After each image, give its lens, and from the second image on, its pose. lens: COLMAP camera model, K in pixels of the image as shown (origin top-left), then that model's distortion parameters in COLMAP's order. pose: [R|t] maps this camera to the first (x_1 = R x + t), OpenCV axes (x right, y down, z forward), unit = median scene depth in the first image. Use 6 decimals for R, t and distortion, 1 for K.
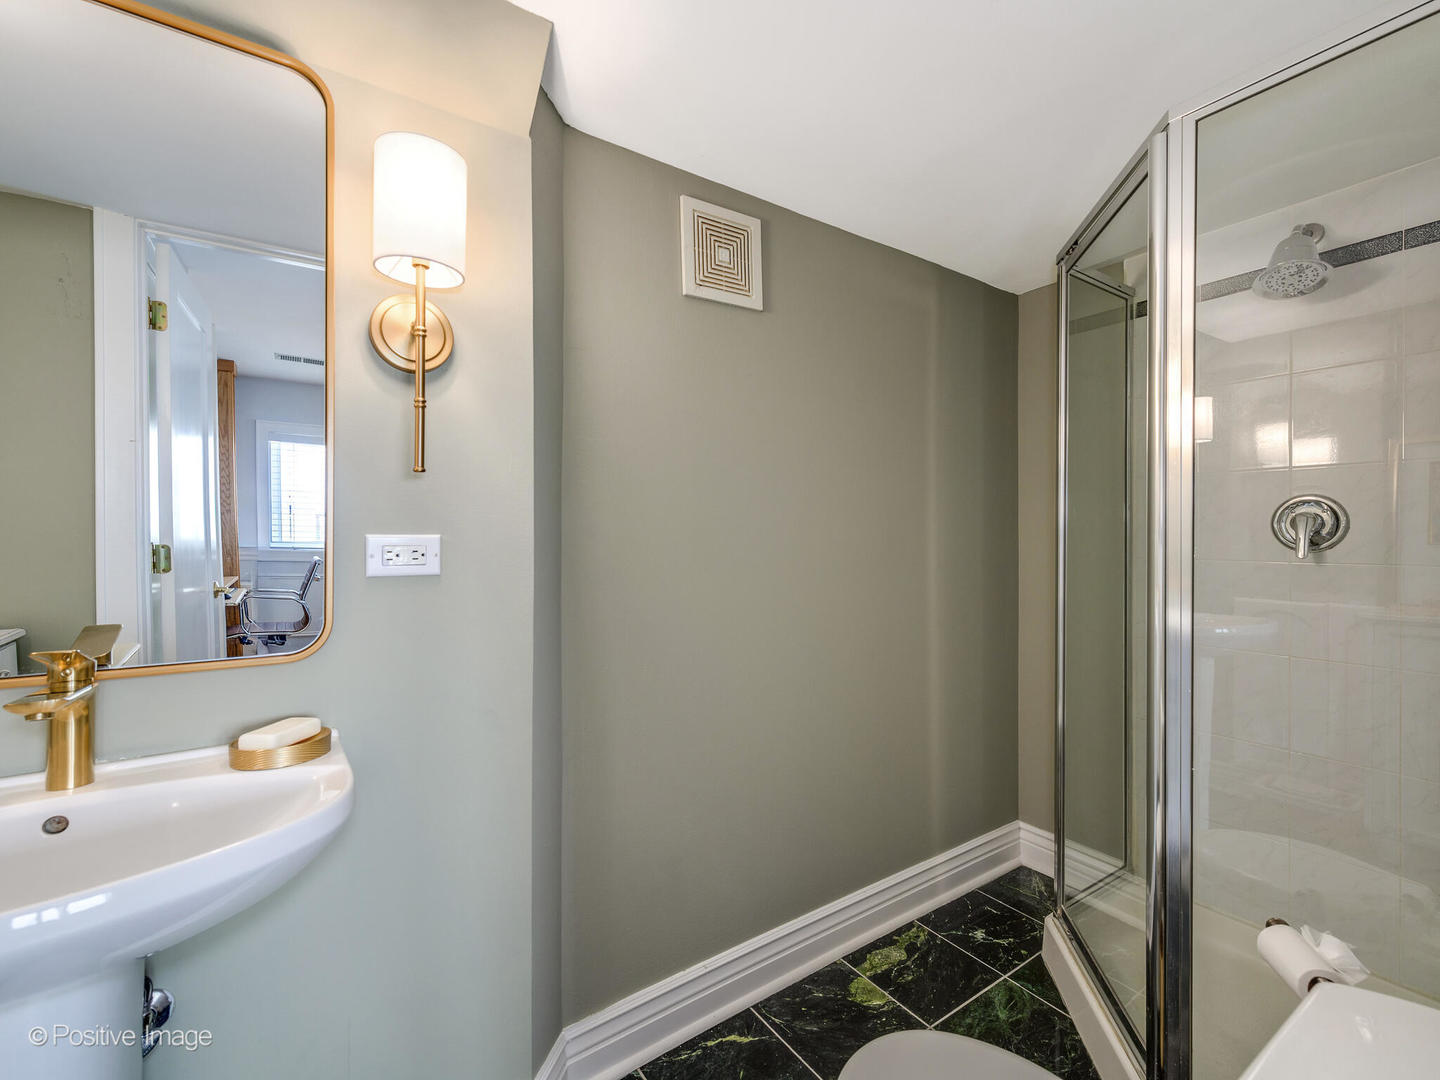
lens RADIAL K [[646.9, 0, 721.6], [0, 646.9, 534.8], [0, 0, 1]] dist [0.015495, -0.000659]
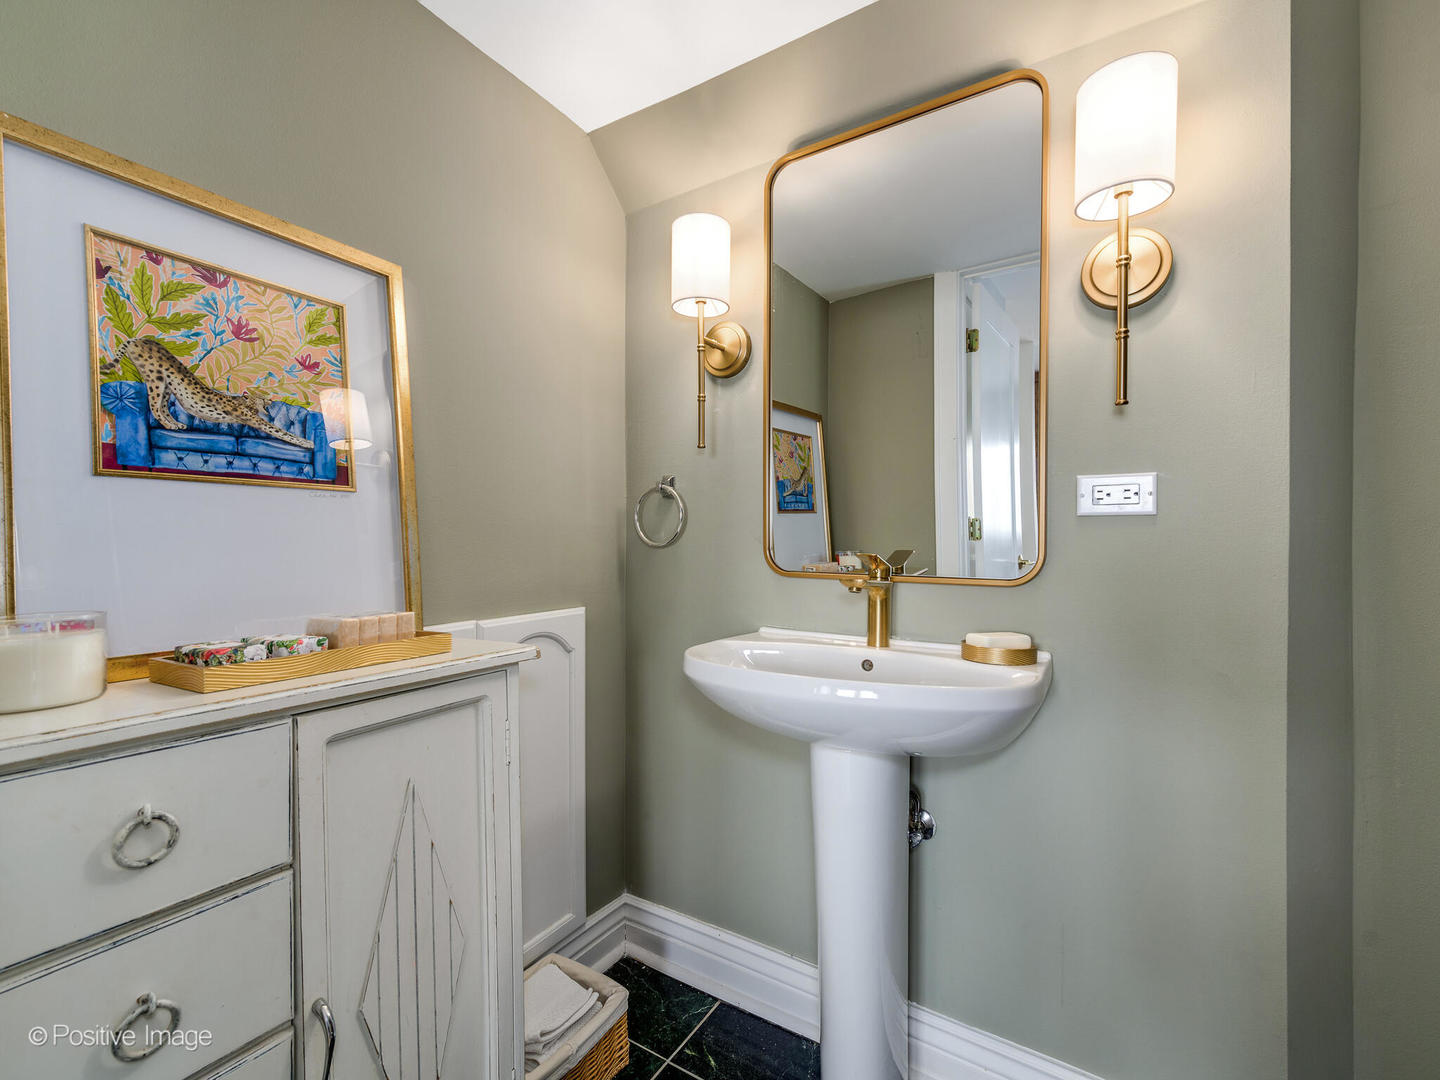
lens RADIAL K [[646.9, 0, 721.6], [0, 646.9, 534.8], [0, 0, 1]] dist [0.015495, -0.000659]
pose [[0.412885, -0.004591, -0.910772, 0.176590], [-0.005684, 0.999955, -0.007618, 0.108199], [0.910765, 0.008322, 0.412840, 0.039395]]
